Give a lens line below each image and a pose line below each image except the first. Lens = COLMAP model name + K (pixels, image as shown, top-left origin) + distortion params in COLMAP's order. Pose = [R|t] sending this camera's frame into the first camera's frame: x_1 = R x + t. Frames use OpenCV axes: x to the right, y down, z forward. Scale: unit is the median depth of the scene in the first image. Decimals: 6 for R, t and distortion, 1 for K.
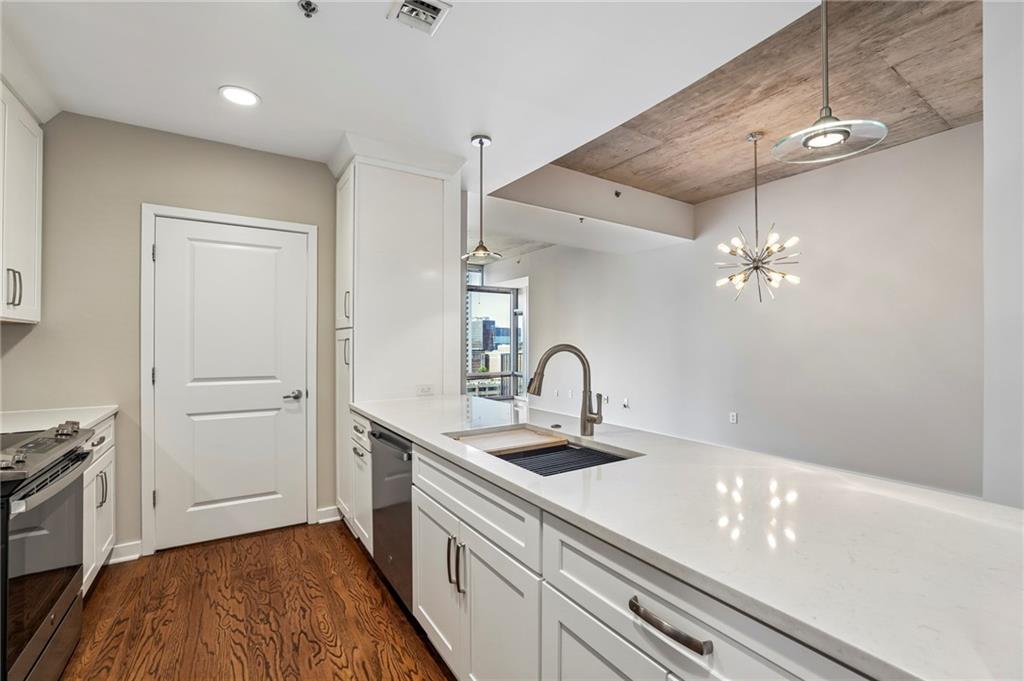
lens RADIAL K [[440.5, 0, 503.2], [0, 440.5, 345.6], [0, 0, 1]] dist [-0.032726, 0.010097]
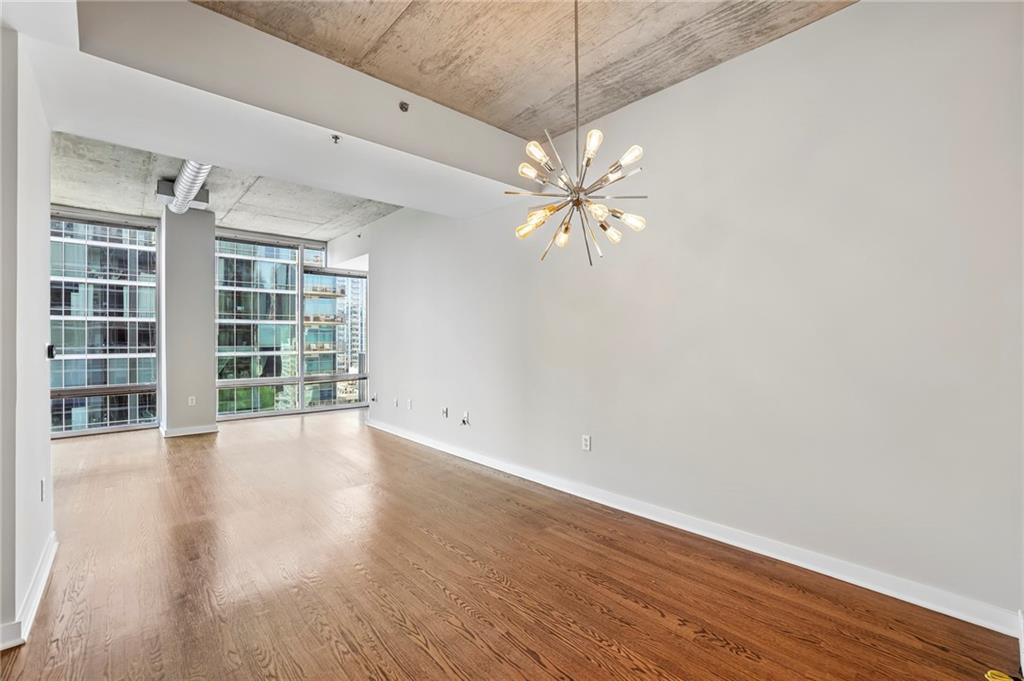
lens RADIAL K [[440.5, 0, 499.6], [0, 440.5, 339.7], [0, 0, 1]] dist [-0.032726, 0.010097]
pose [[0.987946, -0.007006, 0.154640, 0.469636], [0.007658, 0.999964, -0.003624, 0.003181], [-0.154609, 0.004764, 0.987964, 0.539710]]
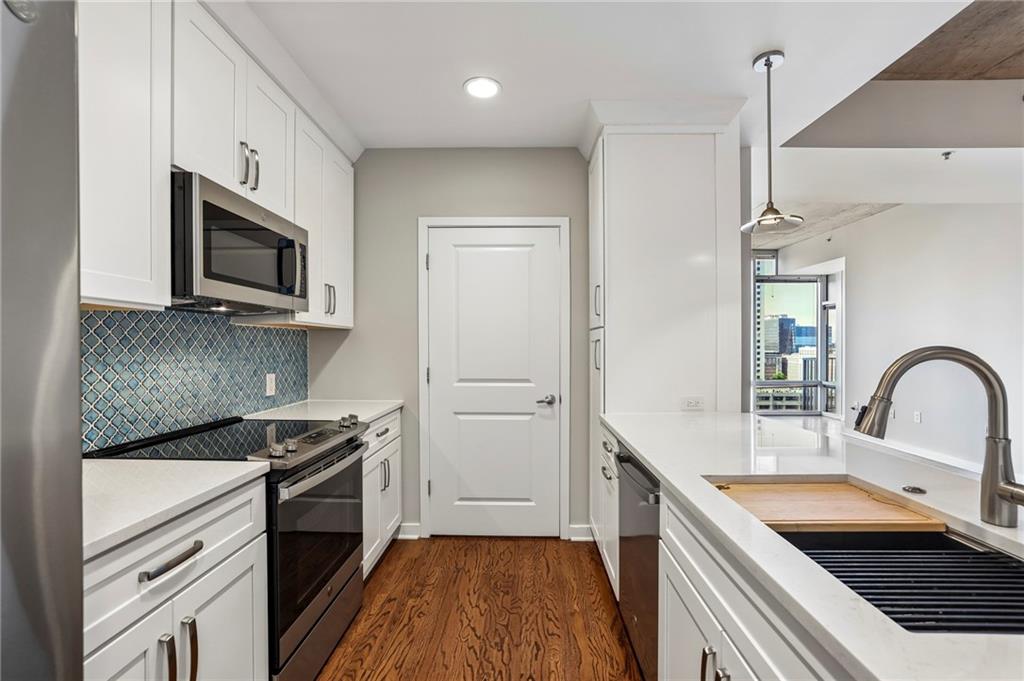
lens RADIAL K [[440.5, 0, 527.8], [0, 440.5, 346.9], [0, 0, 1]] dist [-0.032726, 0.010097]
pose [[0.842362, 0.001065, -0.538911, -0.000773], [-0.001891, 0.999998, -0.000979, -0.000560], [0.538908, 0.001844, 0.842362, 0.198055]]
